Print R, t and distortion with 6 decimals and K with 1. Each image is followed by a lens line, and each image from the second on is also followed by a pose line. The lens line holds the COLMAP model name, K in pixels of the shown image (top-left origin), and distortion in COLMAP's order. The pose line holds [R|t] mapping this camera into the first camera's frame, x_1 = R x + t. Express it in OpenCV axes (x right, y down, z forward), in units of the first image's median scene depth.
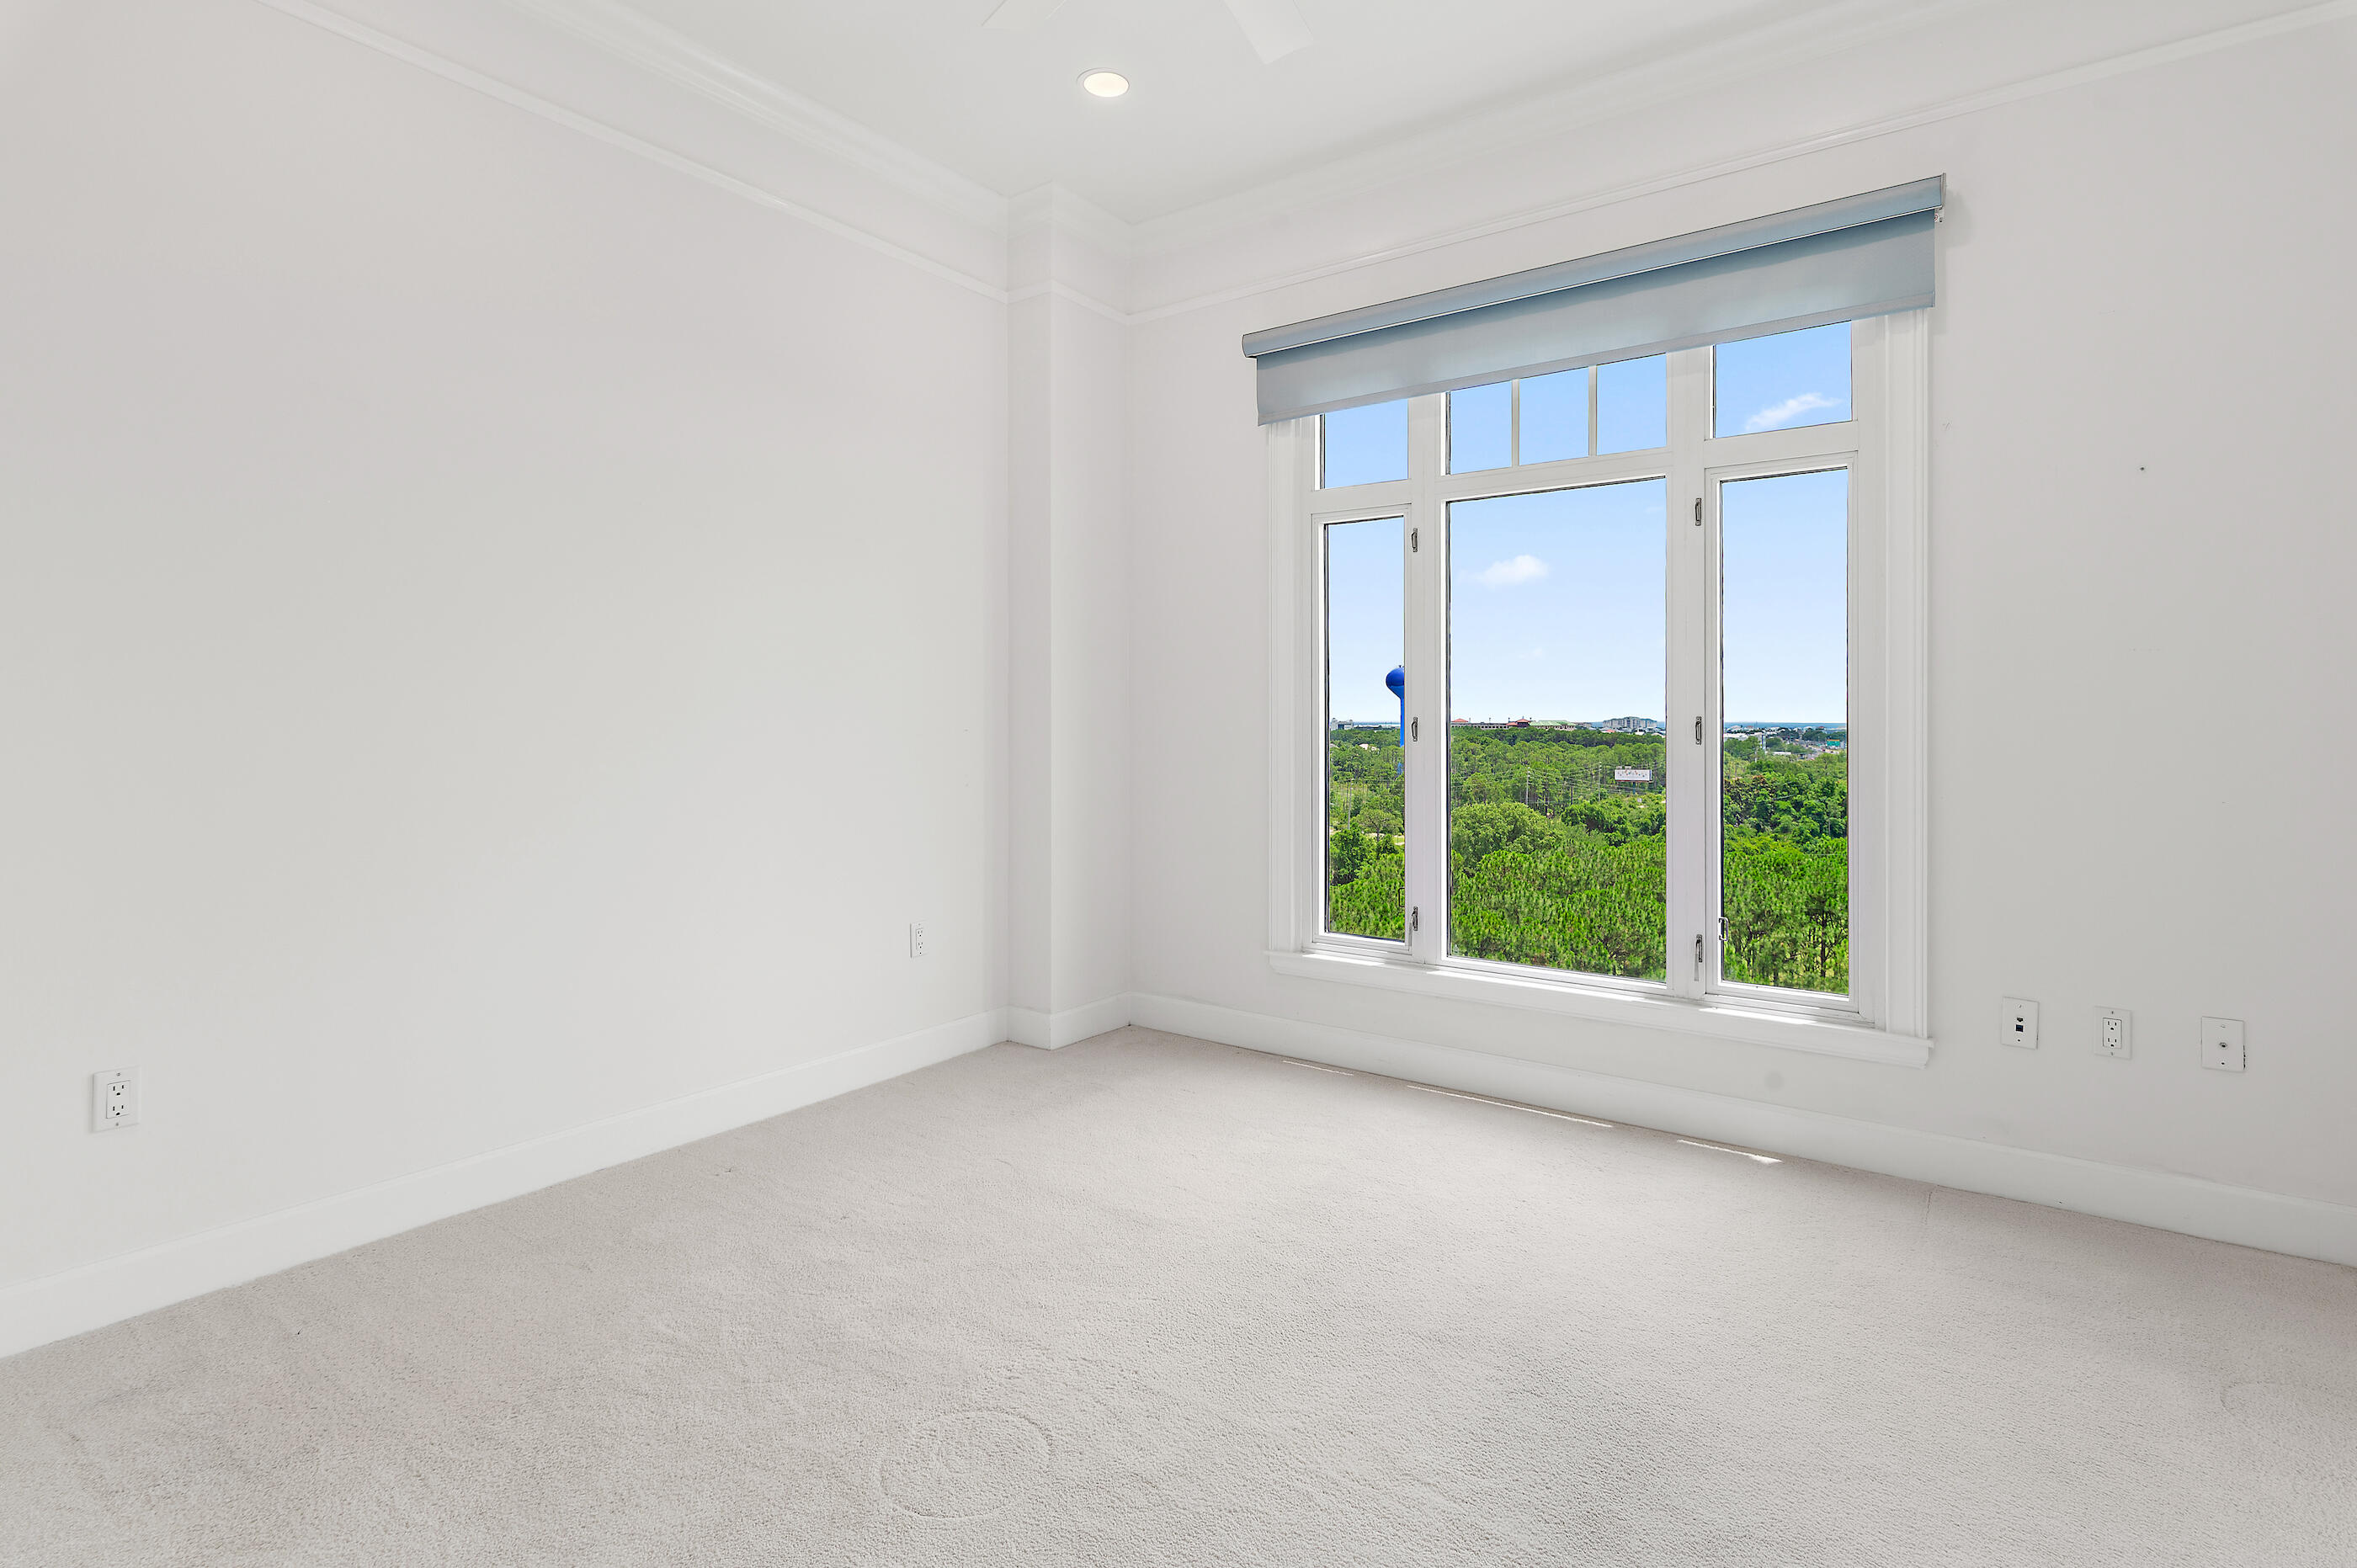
lens RADIAL K [[1167.9, 0, 1171.7], [0, 1167.9, 772.4], [0, 0, 1]] dist [0.000149, 0.000025]
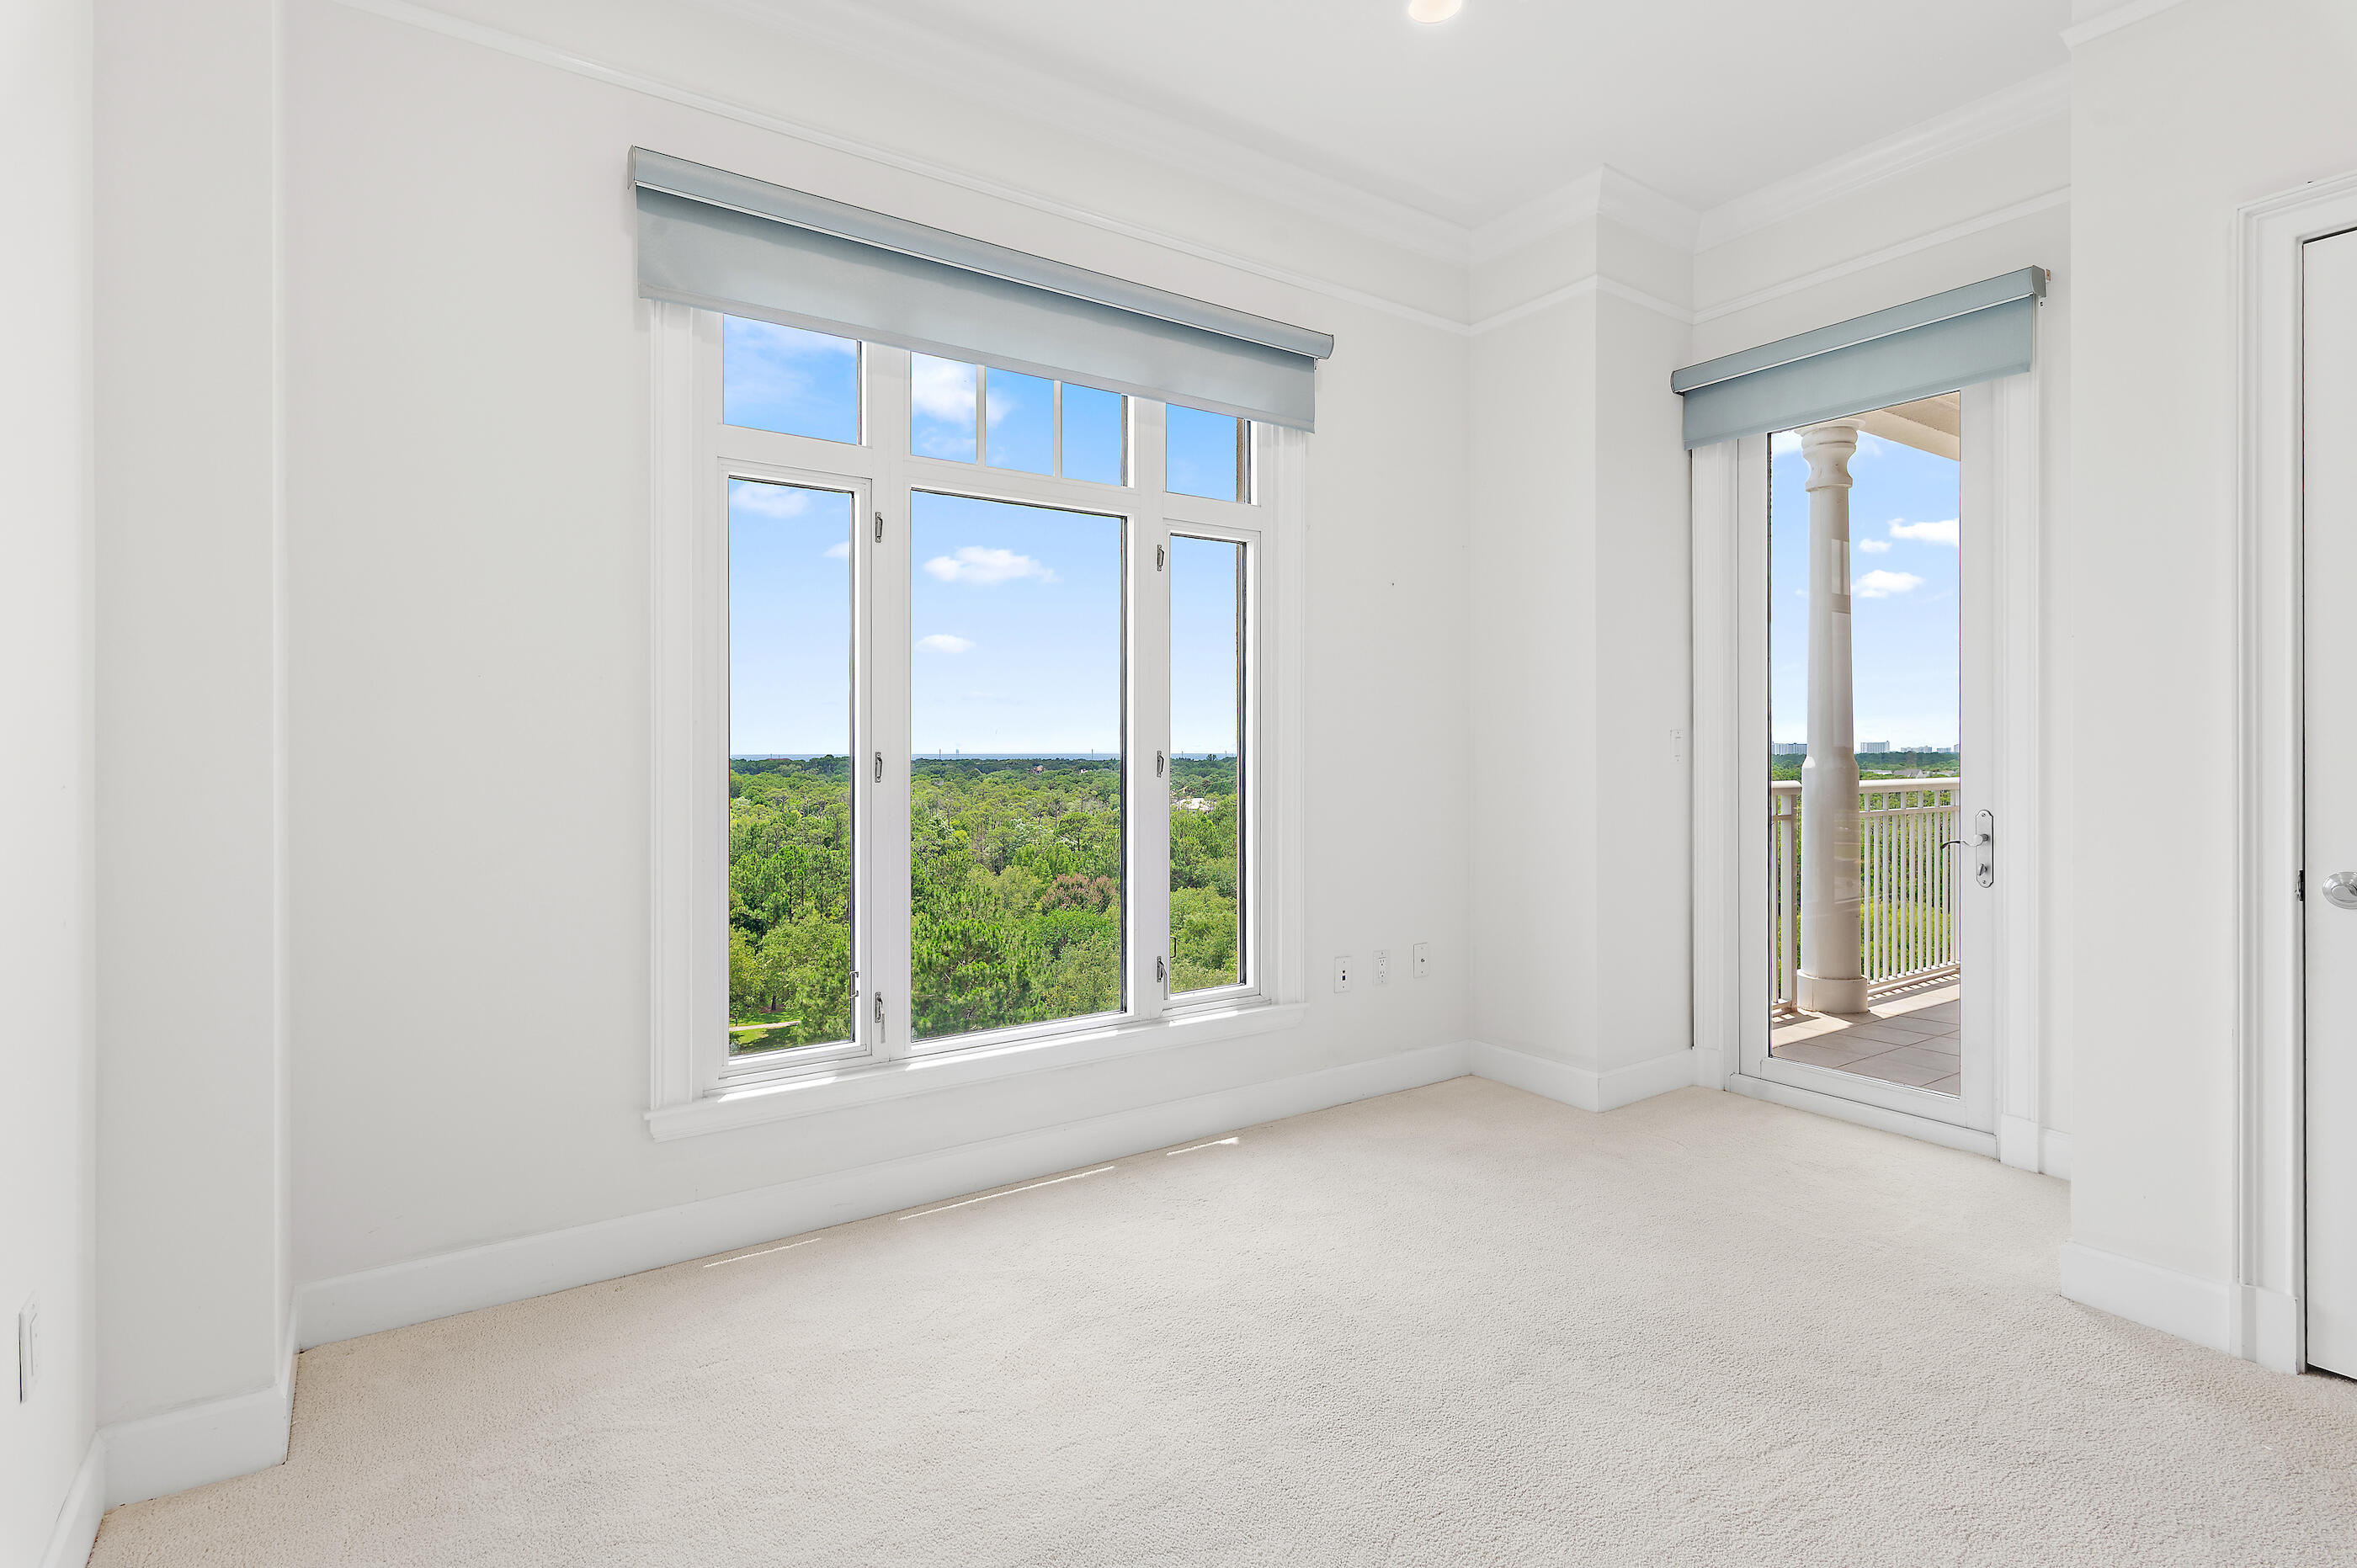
lens RADIAL K [[1149.1, 0, 1183.5], [0, 1149.1, 809.5], [0, 0, 1]] dist [0.000884, 0.000275]
pose [[0.331582, -0.046210, 0.942294, -0.513399], [0.050903, 0.998221, 0.031041, -0.025662], [-0.942052, 0.037673, 0.333345, 0.617759]]
